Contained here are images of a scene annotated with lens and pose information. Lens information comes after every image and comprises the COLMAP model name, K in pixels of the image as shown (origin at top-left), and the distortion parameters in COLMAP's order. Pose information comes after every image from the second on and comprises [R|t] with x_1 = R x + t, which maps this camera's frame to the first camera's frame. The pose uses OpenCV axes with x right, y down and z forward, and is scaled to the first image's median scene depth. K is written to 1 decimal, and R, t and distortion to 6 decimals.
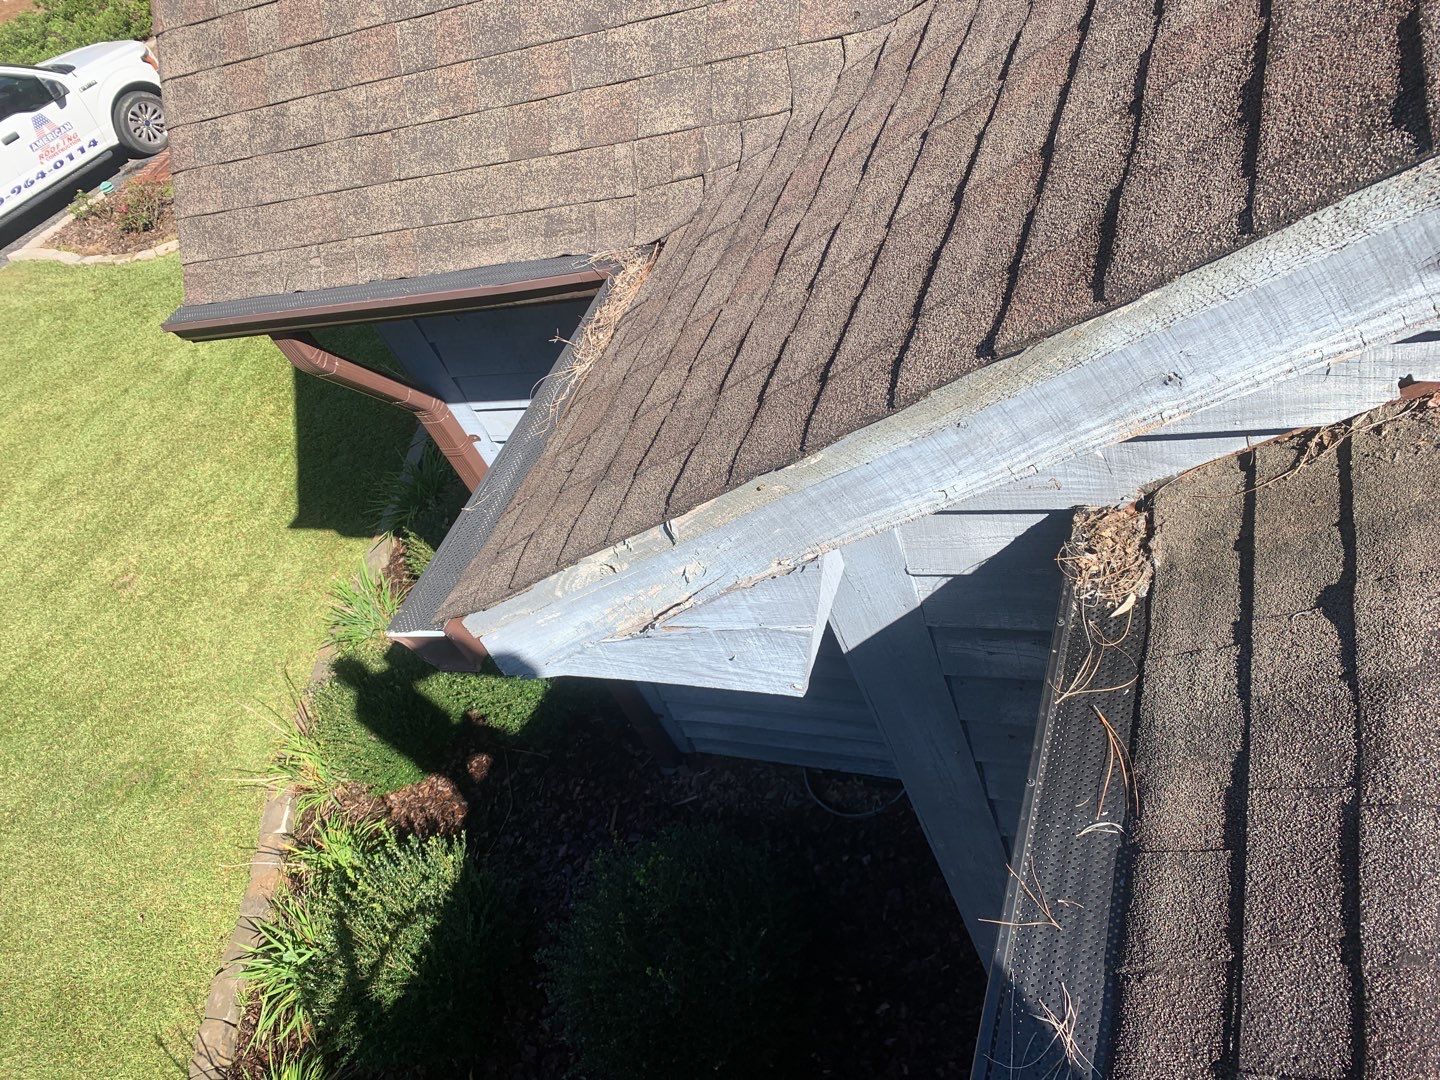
lens RADIAL K [[1093.6, 0, 712.7], [0, 1093.6, 533.8], [0, 0, 1]] dist [0.019863, -0.017763]
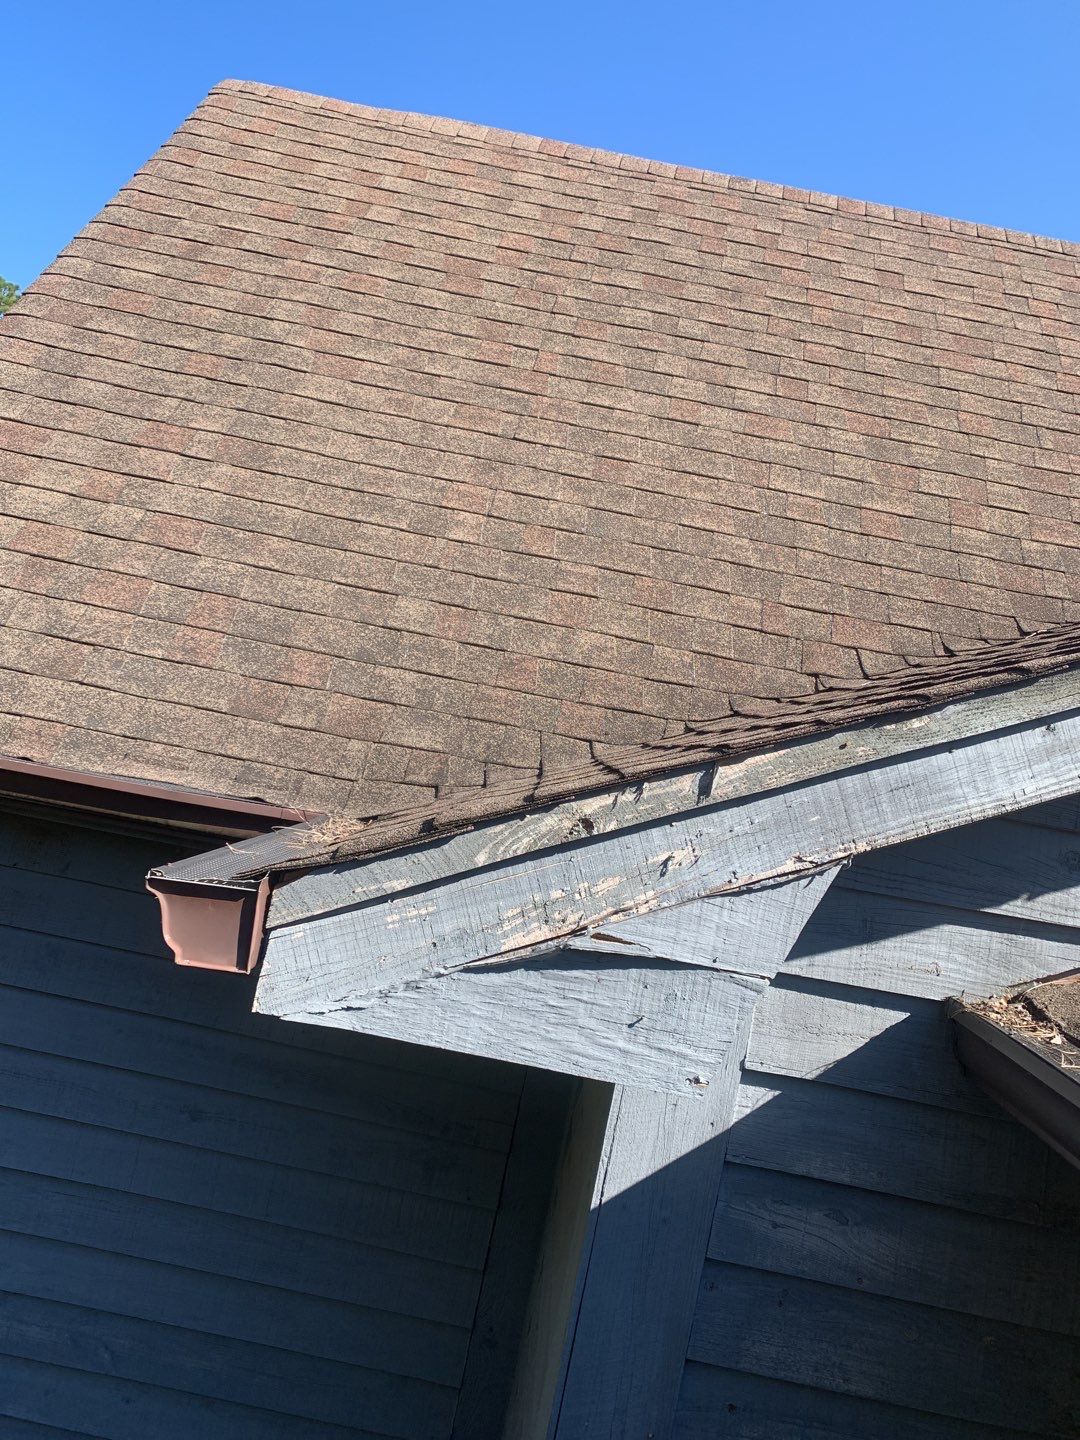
lens RADIAL K [[1093.6, 0, 544.3], [0, 1093.6, 724.4], [0, 0, 1]] dist [0.019863, -0.017763]
pose [[0.794381, 0.515755, 0.320867, -0.284675], [-0.101968, 0.633979, -0.766599, 0.413957], [-0.598800, 0.576253, 0.556211, 0.306985]]
